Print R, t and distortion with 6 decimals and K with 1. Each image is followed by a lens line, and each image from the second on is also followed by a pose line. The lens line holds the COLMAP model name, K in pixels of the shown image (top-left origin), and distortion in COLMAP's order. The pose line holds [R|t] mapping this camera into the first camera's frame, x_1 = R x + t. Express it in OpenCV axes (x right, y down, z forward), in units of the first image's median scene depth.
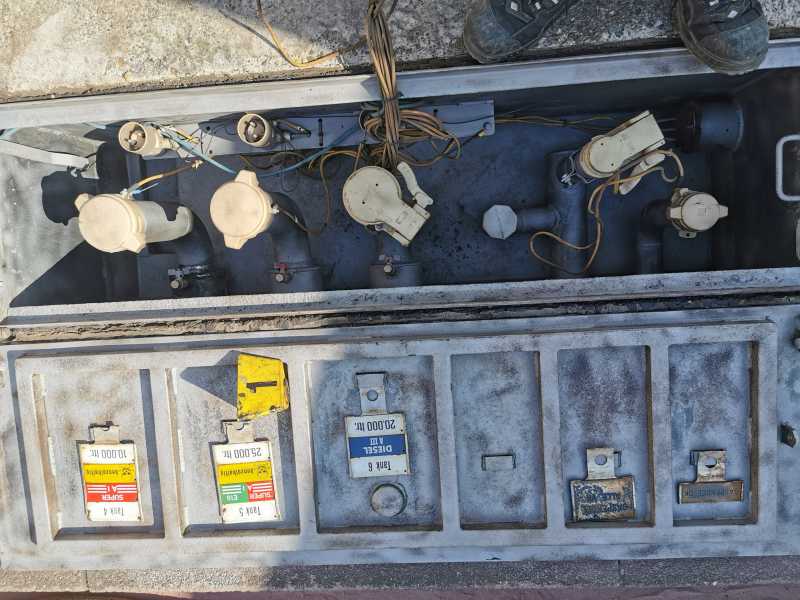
lens RADIAL K [[609.2, 0, 413.1], [0, 609.2, 298.1], [0, 0, 1]] dist [0.016191, 0.006092]
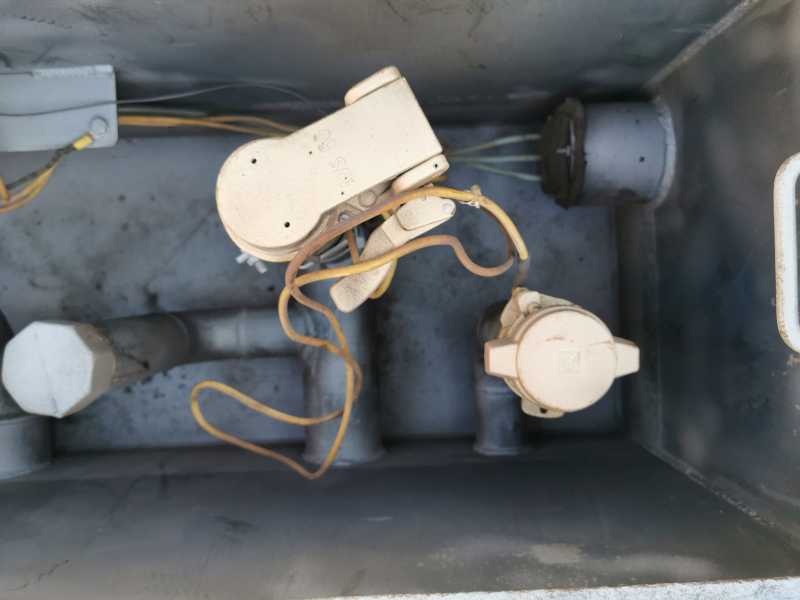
lens RADIAL K [[609.2, 0, 413.1], [0, 609.2, 298.1], [0, 0, 1]] dist [0.016191, 0.006092]
pose [[0.997073, 0.020509, 0.073651, 0.334168], [-0.014070, 0.996117, -0.086912, -0.137752], [-0.075147, 0.085621, 0.993490, 0.610611]]
